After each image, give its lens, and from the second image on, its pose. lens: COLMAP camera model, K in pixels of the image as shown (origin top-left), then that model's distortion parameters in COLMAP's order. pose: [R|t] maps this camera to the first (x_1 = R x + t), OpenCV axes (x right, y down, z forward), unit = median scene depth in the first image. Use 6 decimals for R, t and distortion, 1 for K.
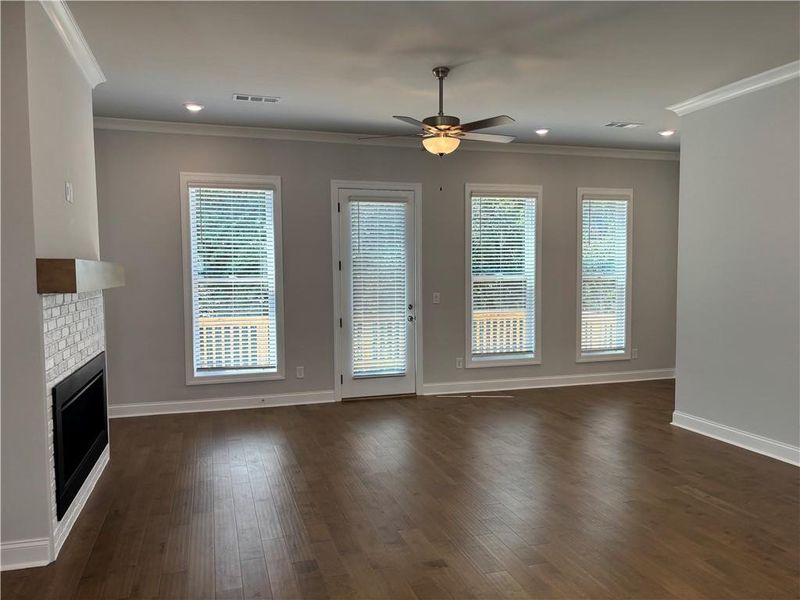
lens RADIAL K [[602.9, 0, 391.5], [0, 602.9, 305.1], [0, 0, 1]] dist [0.067747, -0.075969]
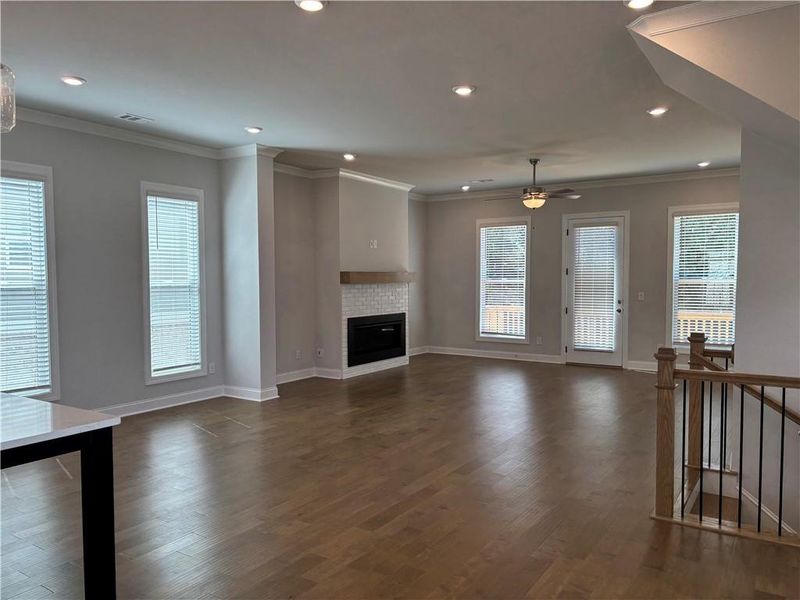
lens RADIAL K [[606.9, 0, 395.6], [0, 606.9, 305.1], [0, 0, 1]] dist [0.061906, -0.073347]
pose [[0.633763, 0.041182, -0.772430, 0.808398], [-0.045159, 0.998848, 0.016201, 0.010639], [0.772208, 0.024614, 0.634893, -0.272192]]
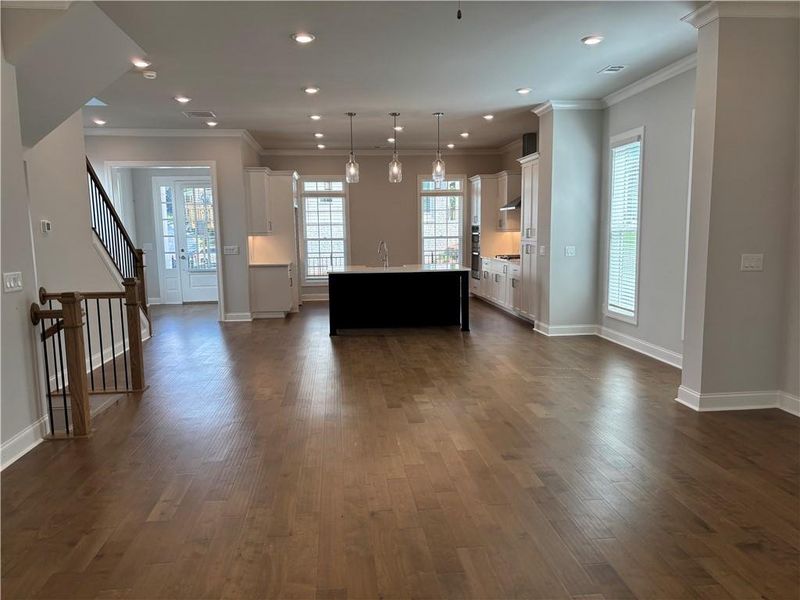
lens RADIAL K [[602.9, 0, 391.5], [0, 602.9, 305.1], [0, 0, 1]] dist [0.067747, -0.075969]
pose [[-0.978382, -0.003425, 0.206777, 0.024827], [0.034388, 0.983249, 0.178993, -0.051116], [-0.203927, 0.182234, -0.961876, 0.993305]]
